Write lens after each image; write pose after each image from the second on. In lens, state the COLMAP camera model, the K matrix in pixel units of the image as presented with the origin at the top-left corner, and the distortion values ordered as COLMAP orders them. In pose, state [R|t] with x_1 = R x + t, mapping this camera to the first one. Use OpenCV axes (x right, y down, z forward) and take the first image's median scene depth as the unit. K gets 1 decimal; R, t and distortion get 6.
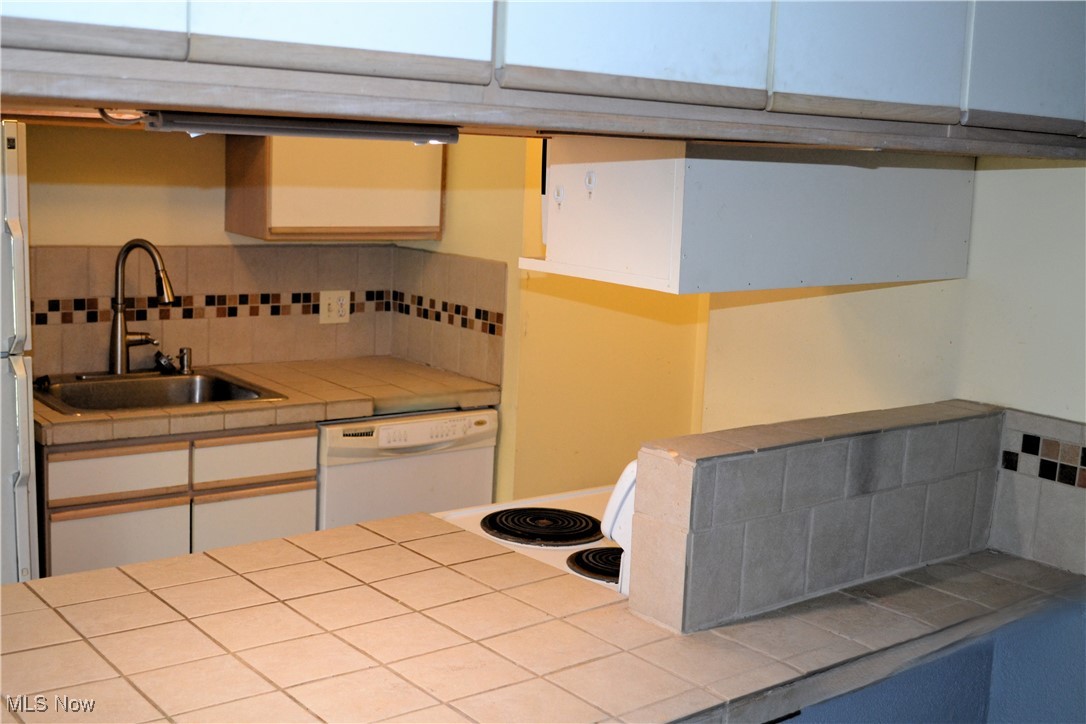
lens RADIAL K [[1267.2, 0, 543.0], [0, 1267.2, 362.0], [0, 0, 1]] dist [-0.024582, -0.034912]
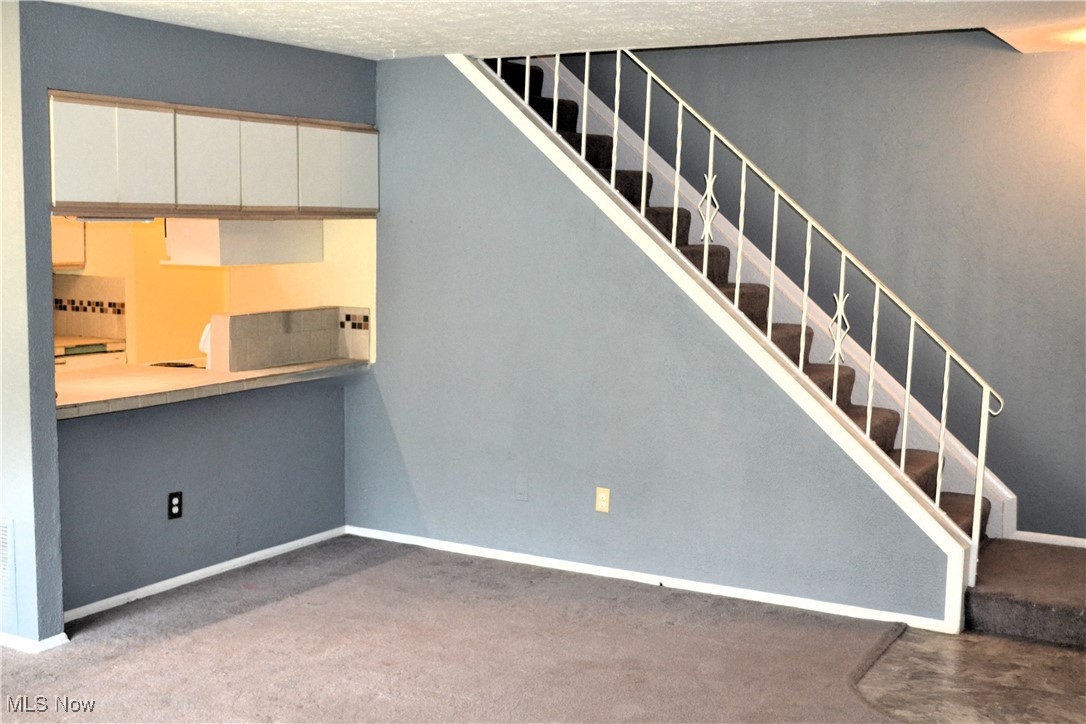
lens RADIAL K [[1265.6, 0, 543.0], [0, 1265.6, 362.0], [0, 0, 1]] dist [-0.058787, 0.001739]
pose [[0.928141, -0.072131, 0.365174, -0.146825], [0.087616, 0.995815, -0.025991, 0.159768], [-0.361771, 0.056118, 0.930576, -1.043500]]
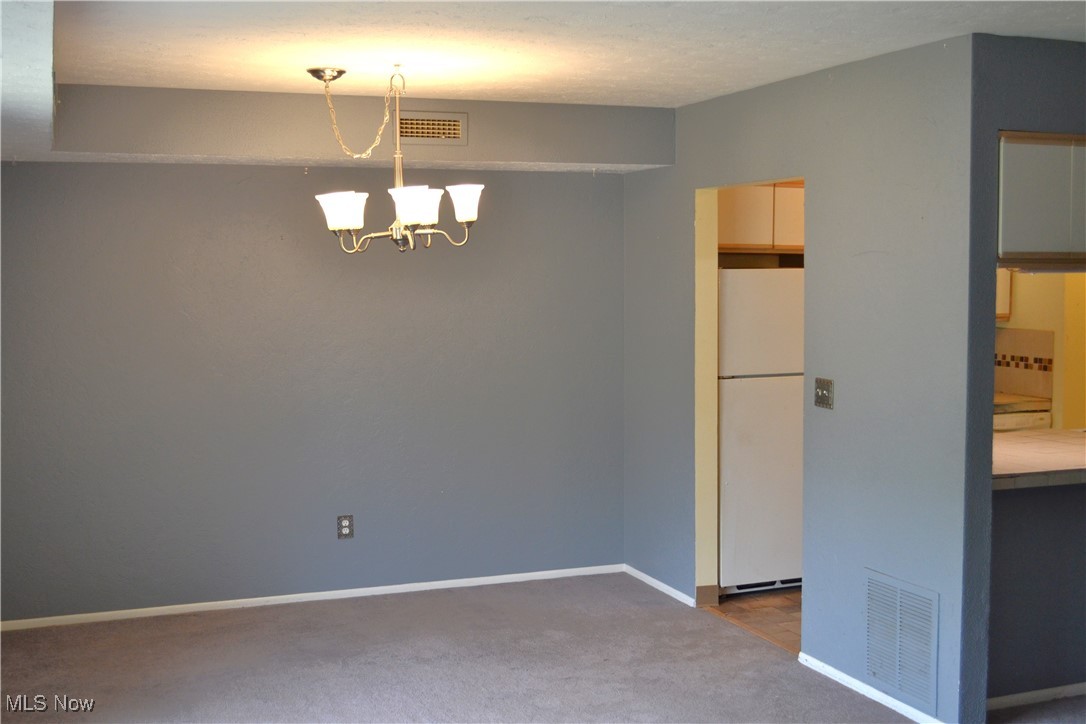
lens RADIAL K [[1267.2, 0, 543.0], [0, 1267.2, 362.0], [0, 0, 1]] dist [-0.024582, -0.034912]
pose [[0.953723, -0.025778, -0.299580, -0.184929], [-0.002256, 0.995677, -0.092857, 0.134696], [0.300678, 0.089236, 0.949542, -0.932092]]
